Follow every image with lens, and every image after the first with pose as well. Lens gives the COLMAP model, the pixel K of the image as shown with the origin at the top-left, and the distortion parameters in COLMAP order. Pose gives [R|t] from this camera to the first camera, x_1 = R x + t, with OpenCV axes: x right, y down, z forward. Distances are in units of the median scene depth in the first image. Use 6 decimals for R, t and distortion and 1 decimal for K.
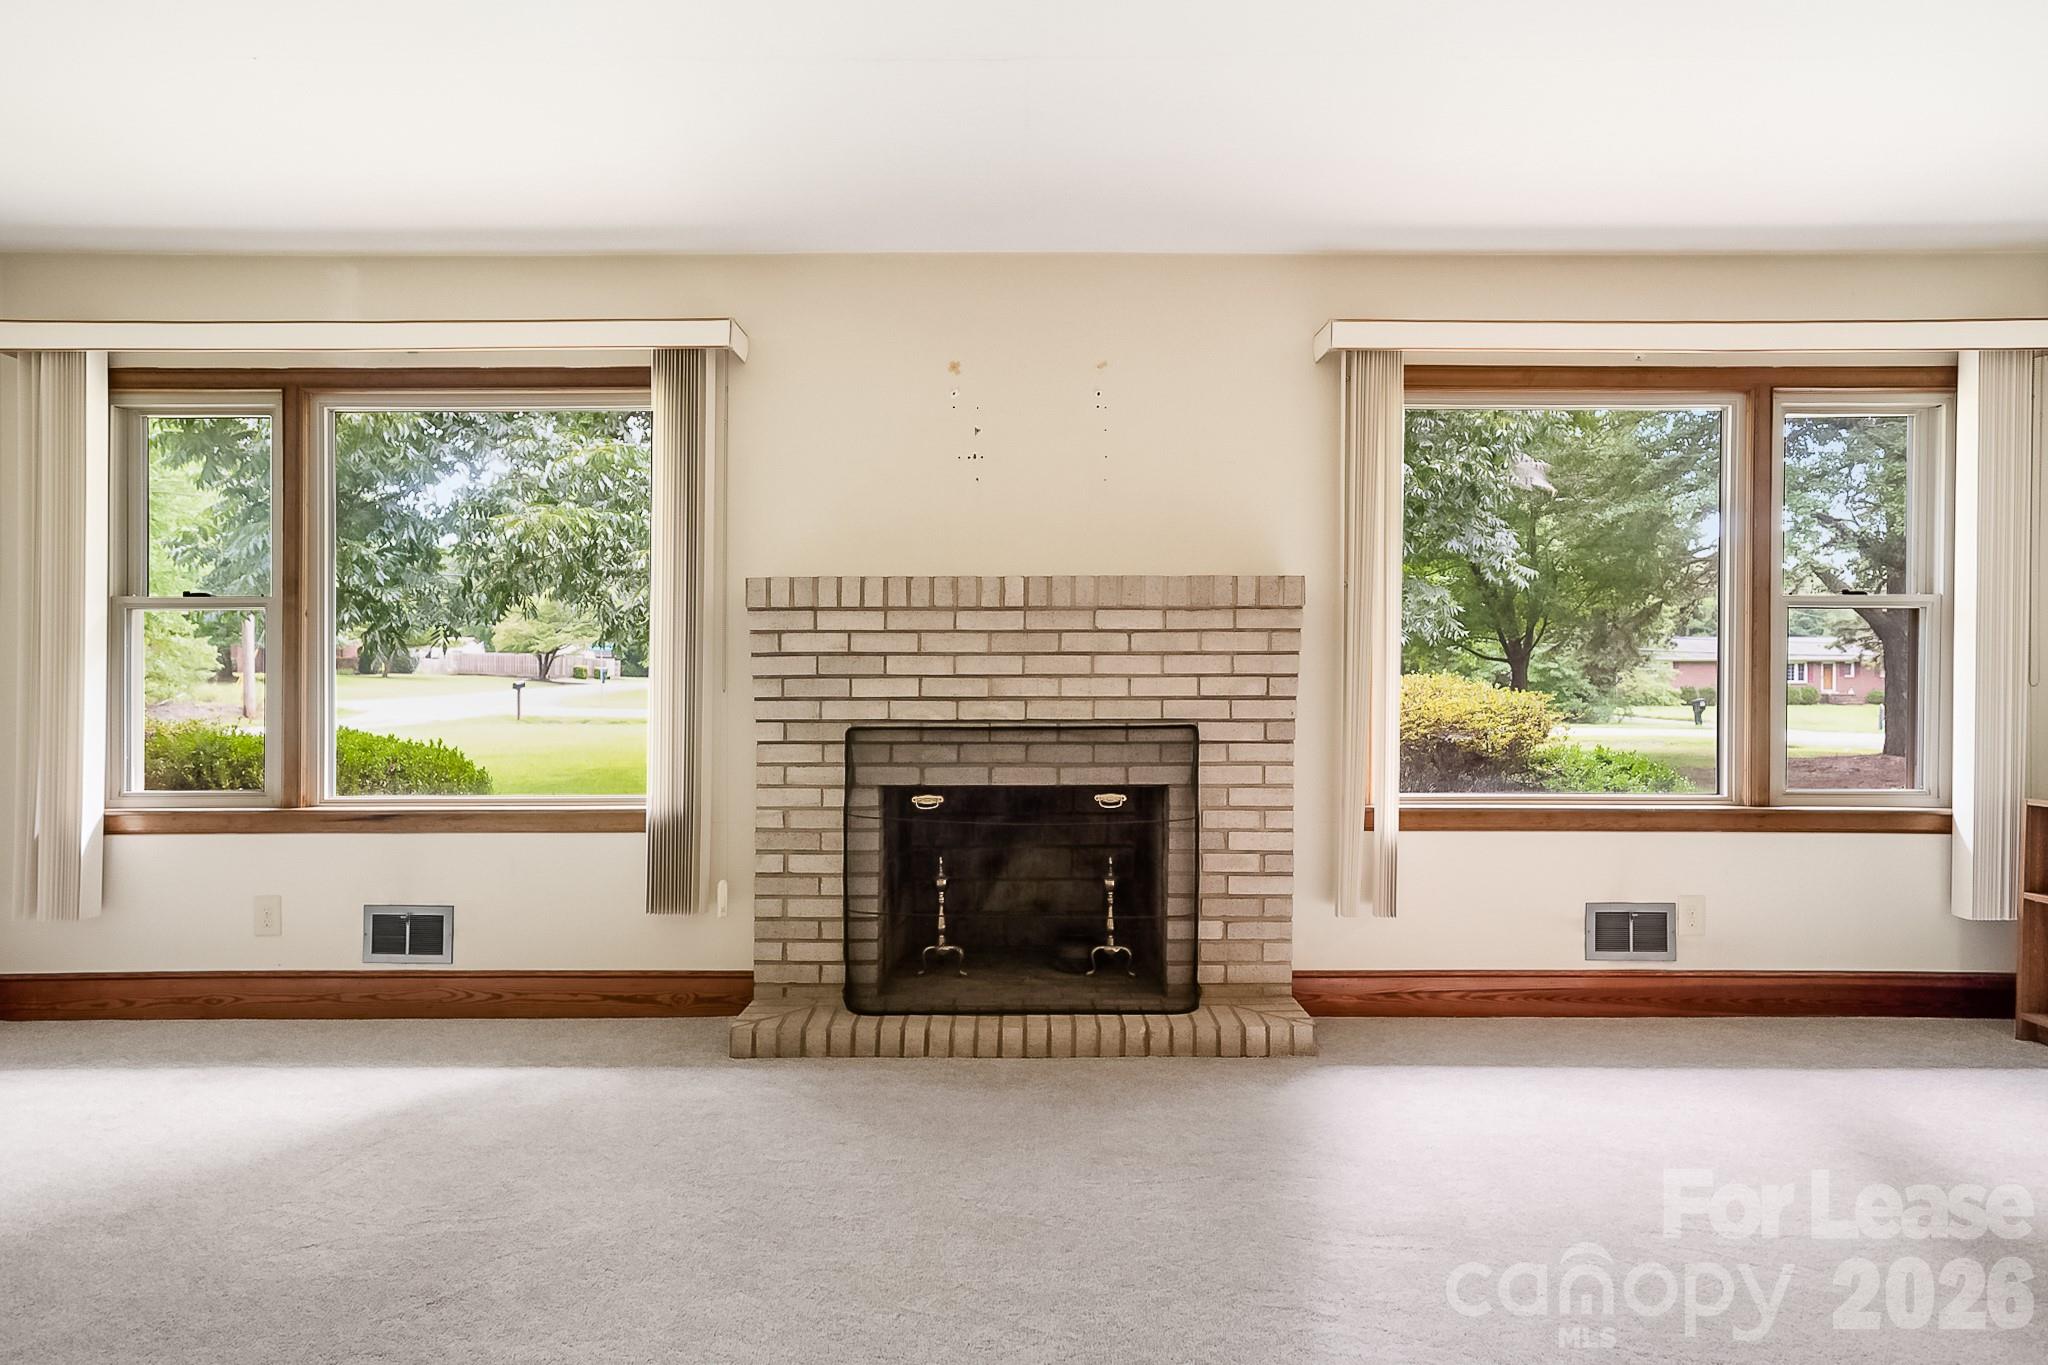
lens RADIAL K [[1054.7, 0, 1023.9], [0, 1054.7, 680.9], [0, 0, 1]] dist [-0.000554, 0.000460]
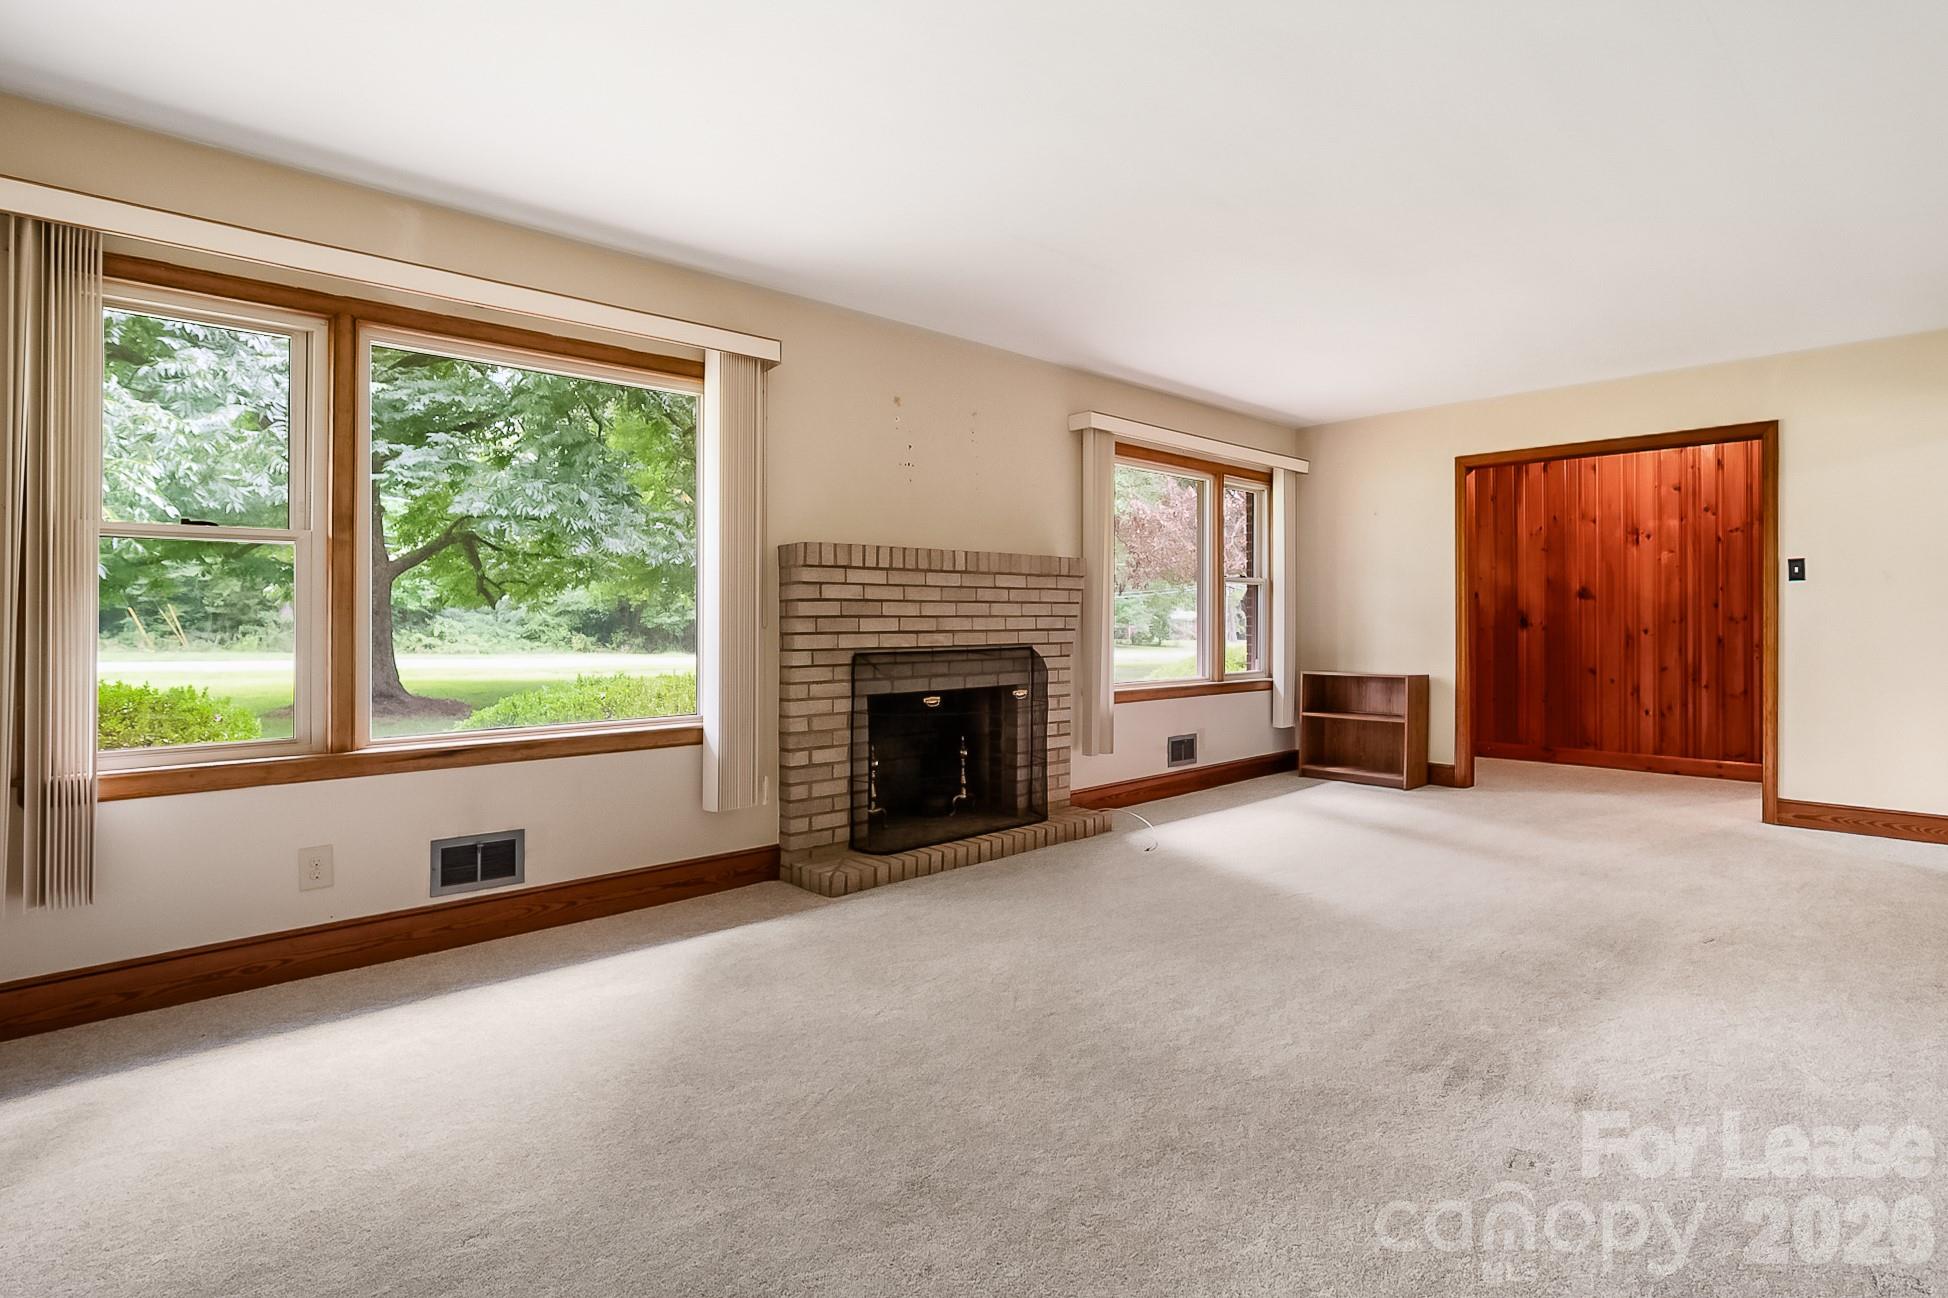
lens RADIAL K [[971.1, 0, 966.9], [0, 971.1, 611.4], [0, 0, 1]] dist [-0.030317, 0.000190]
pose [[0.735451, 0.004750, 0.677561, -0.918247], [-0.000947, 0.999982, -0.005983, -0.003594], [-0.677577, 0.003759, 0.735442, -0.032067]]
